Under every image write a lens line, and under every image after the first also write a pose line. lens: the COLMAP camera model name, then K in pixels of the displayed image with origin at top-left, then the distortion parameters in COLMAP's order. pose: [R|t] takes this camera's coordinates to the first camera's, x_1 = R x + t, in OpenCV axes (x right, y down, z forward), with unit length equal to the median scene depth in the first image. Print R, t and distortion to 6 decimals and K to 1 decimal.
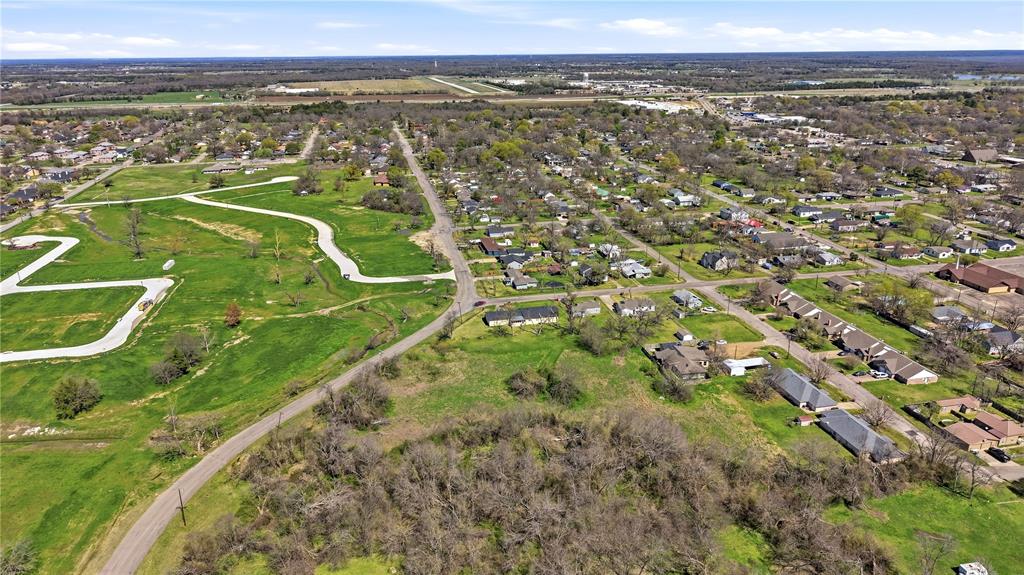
lens RADIAL K [[678.5, 0, 512.1], [0, 678.5, 302.7], [0, 0, 1]] dist [0.031709, -0.035773]
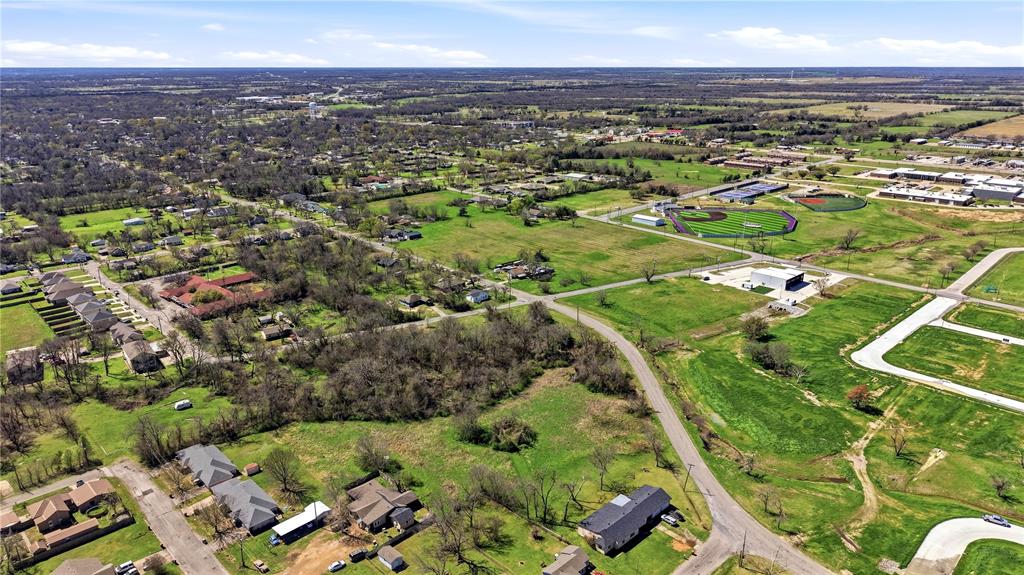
lens RADIAL K [[678.5, 0, 512.1], [0, 678.5, 302.7], [0, 0, 1]] dist [0.031709, -0.035773]
pose [[-0.845443, 0.184634, -0.501136, 0.349949], [-0.177948, 0.787335, 0.590287, -0.448343], [0.503549, 0.588230, -0.632791, 1.059954]]
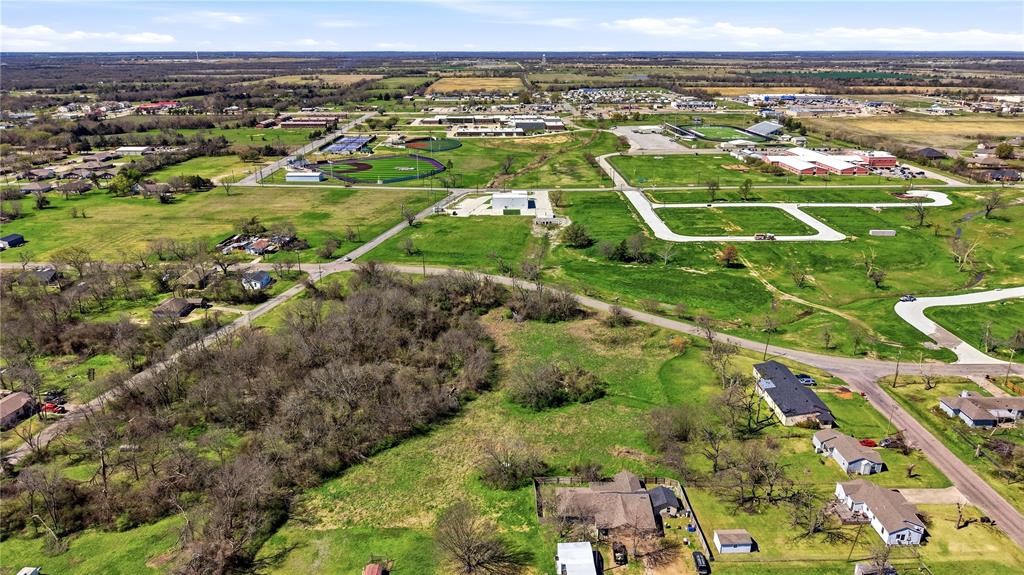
lens RADIAL K [[678.5, 0, 512.1], [0, 678.5, 302.7], [0, 0, 1]] dist [0.031709, -0.035773]
pose [[-0.196338, 0.350821, -0.915629, 0.530456], [-0.335293, 0.853492, 0.398911, -0.188528], [0.921428, 0.385325, -0.049945, 0.645561]]
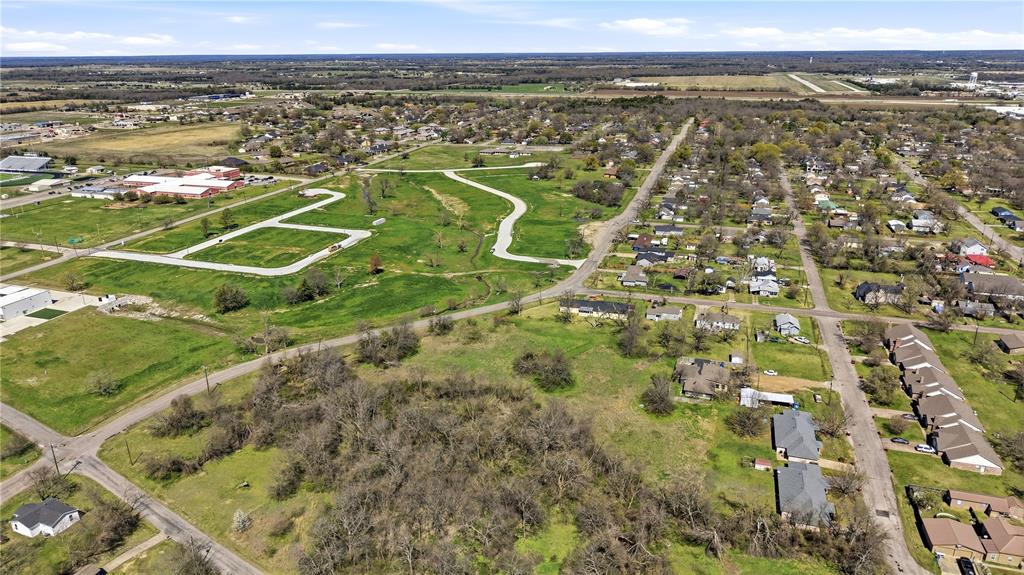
lens RADIAL K [[678.5, 0, 512.1], [0, 678.5, 302.7], [0, 0, 1]] dist [0.031709, -0.035773]
pose [[0.868963, 0.175415, -0.462744, 0.319447], [-0.172422, 0.983796, 0.049152, -0.014044], [0.463868, 0.037076, 0.885128, 0.029863]]
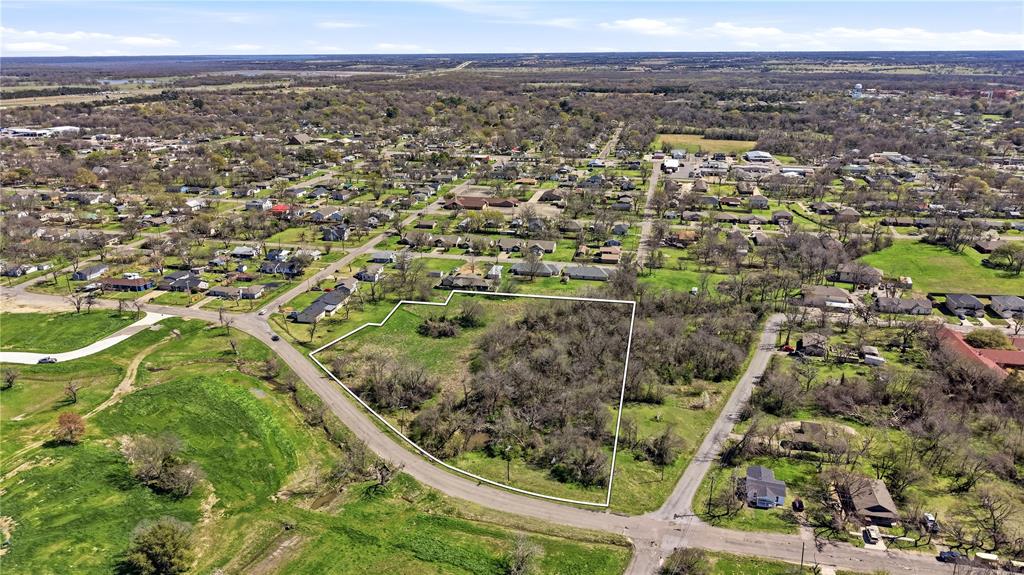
lens RADIAL K [[685.3, 0, 512.0], [0, 685.3, 287.5], [0, 0, 1]] dist [0.027609, -0.039357]
pose [[0.415961, -0.290613, 0.861696, -0.664407], [0.316617, 0.934557, 0.162347, -0.075500], [-0.852485, 0.205297, 0.480752, 0.189562]]
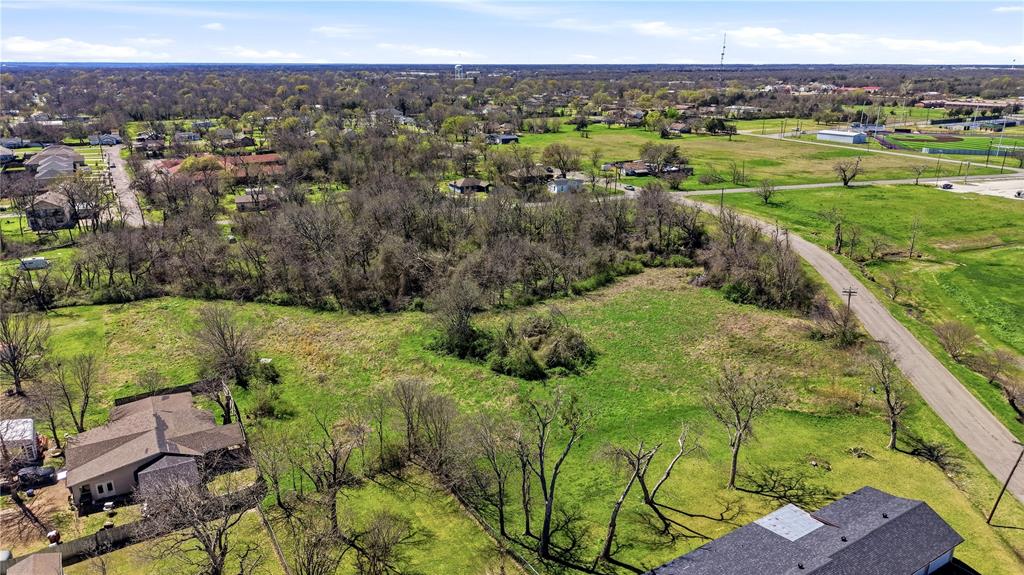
lens RADIAL K [[685.3, 0, 512.0], [0, 685.3, 287.5], [0, 0, 1]] dist [0.027609, -0.039357]
pose [[-0.945094, 0.107869, -0.308484, 0.132236], [-0.106961, 0.789860, 0.603887, -0.142042], [0.308800, 0.603726, -0.734954, 0.912836]]
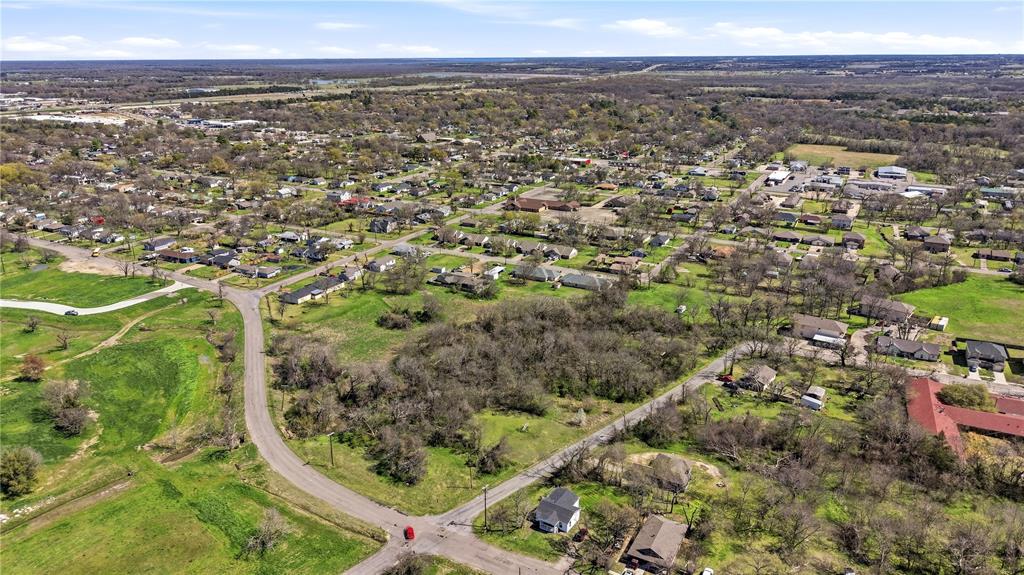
lens RADIAL K [[678.5, 0, 512.1], [0, 678.5, 302.7], [0, 0, 1]] dist [0.031709, -0.035773]
pose [[0.646973, -0.256165, 0.718196, -0.514650], [0.263697, 0.958930, 0.104482, 0.007078], [-0.715464, 0.121789, 0.687952, -0.031166]]
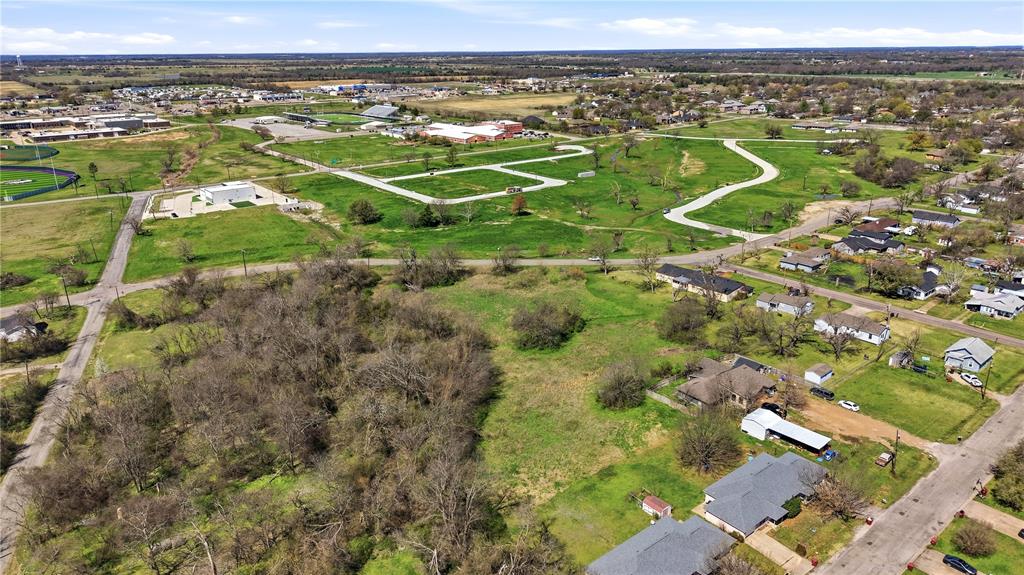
lens RADIAL K [[678.5, 0, 512.1], [0, 678.5, 302.7], [0, 0, 1]] dist [0.031709, -0.035773]
pose [[0.454473, 0.316212, -0.832745, 0.484867], [-0.303630, 0.933875, 0.188906, -0.033306], [0.837414, 0.166994, 0.520433, 0.356736]]
